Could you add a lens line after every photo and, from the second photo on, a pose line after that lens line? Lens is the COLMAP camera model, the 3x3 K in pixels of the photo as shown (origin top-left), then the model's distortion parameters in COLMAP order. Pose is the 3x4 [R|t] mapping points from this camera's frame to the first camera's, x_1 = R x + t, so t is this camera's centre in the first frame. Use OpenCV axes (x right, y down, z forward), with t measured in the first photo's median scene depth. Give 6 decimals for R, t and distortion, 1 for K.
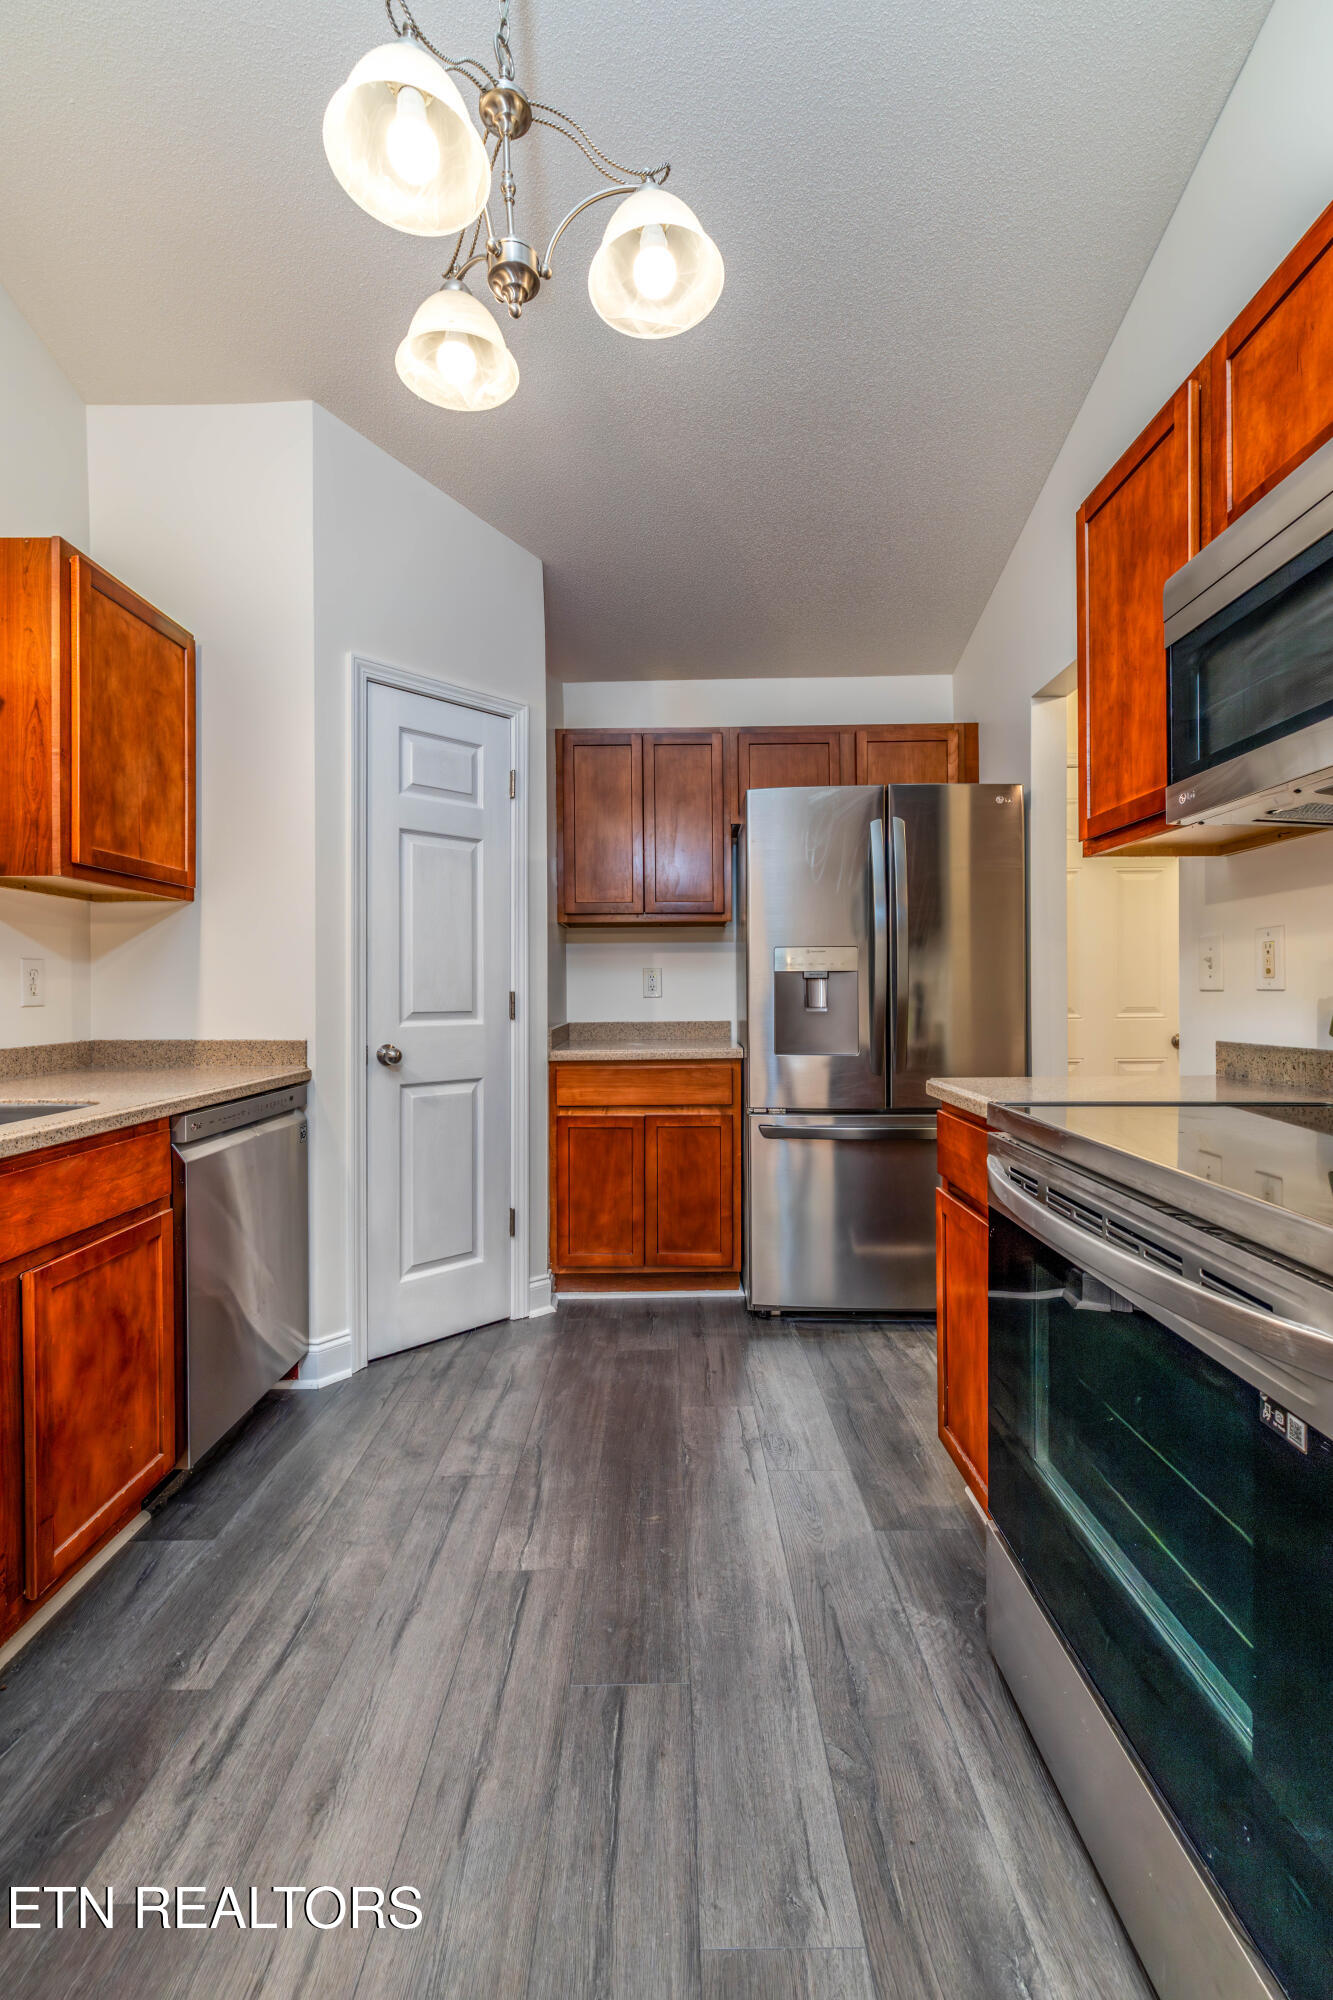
lens RADIAL K [[865.4, 0, 669.6], [0, 865.4, 995.1], [0, 0, 1]] dist [-0.001481, 0.004268]
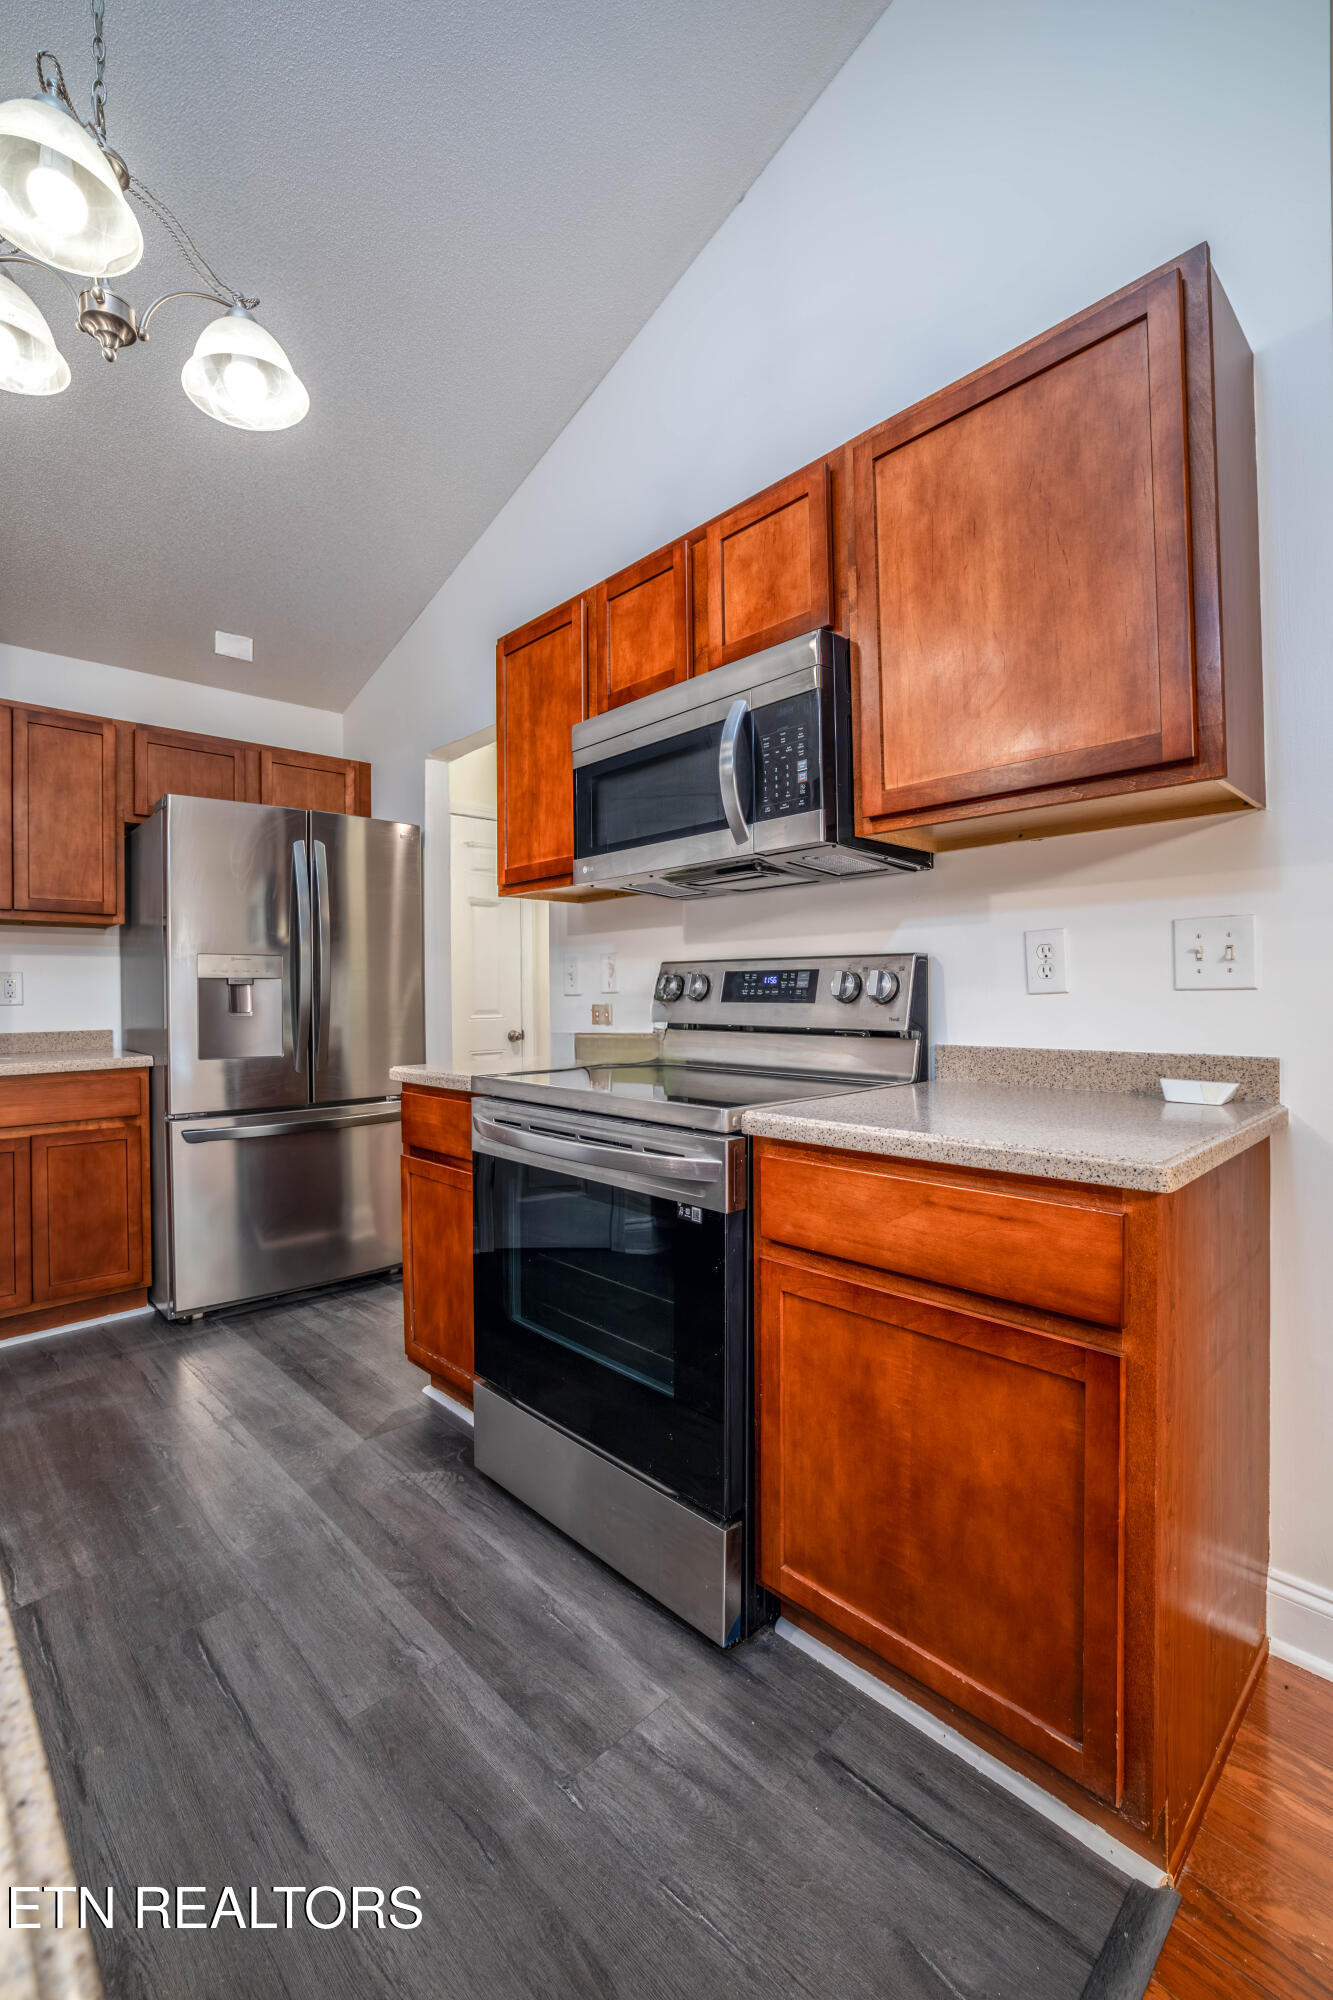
lens RADIAL K [[847.8, 0, 659.3], [0, 847.8, 996.2], [0, 0, 1]] dist [-0.000366, 0.001297]
pose [[0.723480, -0.002305, 0.690341, -0.235153], [0.008378, 0.999950, -0.005442, 0.006129], [-0.690294, 0.009721, 0.723464, -0.123333]]
